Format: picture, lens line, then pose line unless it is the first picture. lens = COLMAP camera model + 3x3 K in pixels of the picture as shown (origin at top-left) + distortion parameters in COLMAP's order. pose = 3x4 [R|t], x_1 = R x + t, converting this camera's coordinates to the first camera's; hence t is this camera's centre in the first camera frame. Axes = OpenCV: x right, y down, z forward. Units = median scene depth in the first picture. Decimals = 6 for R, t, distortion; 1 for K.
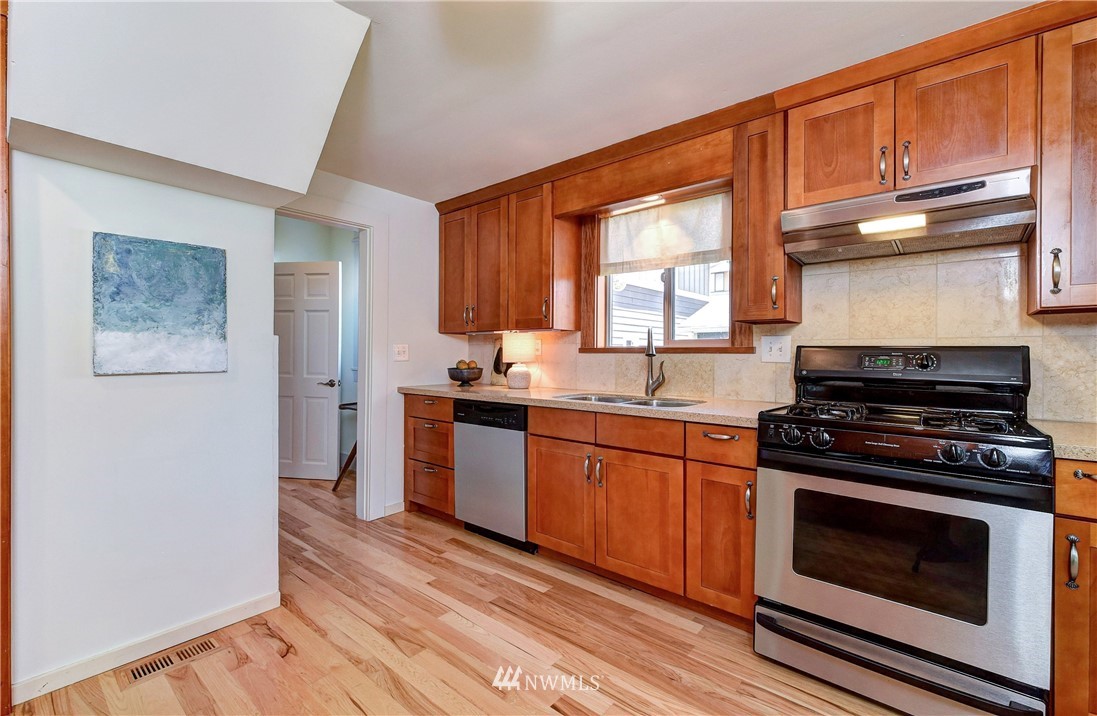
lens RADIAL K [[473.2, 0, 548.2], [0, 473.2, 354.3], [0, 0, 1]] dist [0.004488, -0.002966]
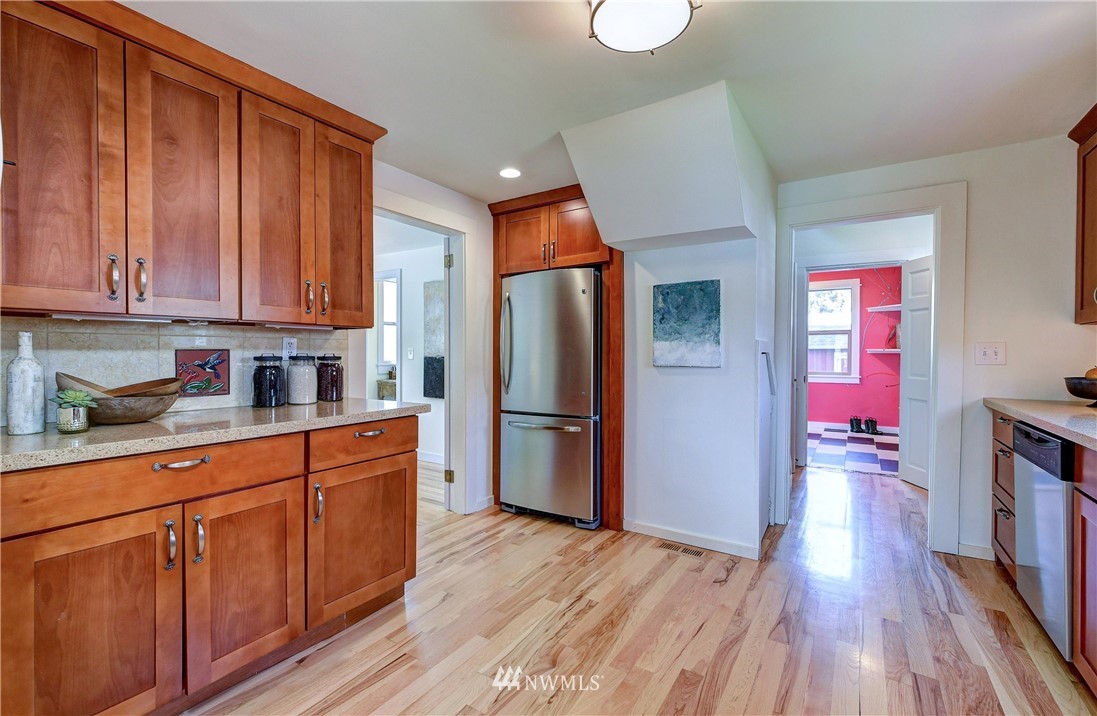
lens RADIAL K [[473.2, 0, 549.8], [0, 473.2, 355.5], [0, 0, 1]] dist [0.004488, -0.002966]
pose [[0.124249, 0.002867, -0.992247, 0.657488], [-0.005479, 0.999983, 0.002204, 0.001514], [0.992236, 0.005163, 0.124263, 0.348854]]
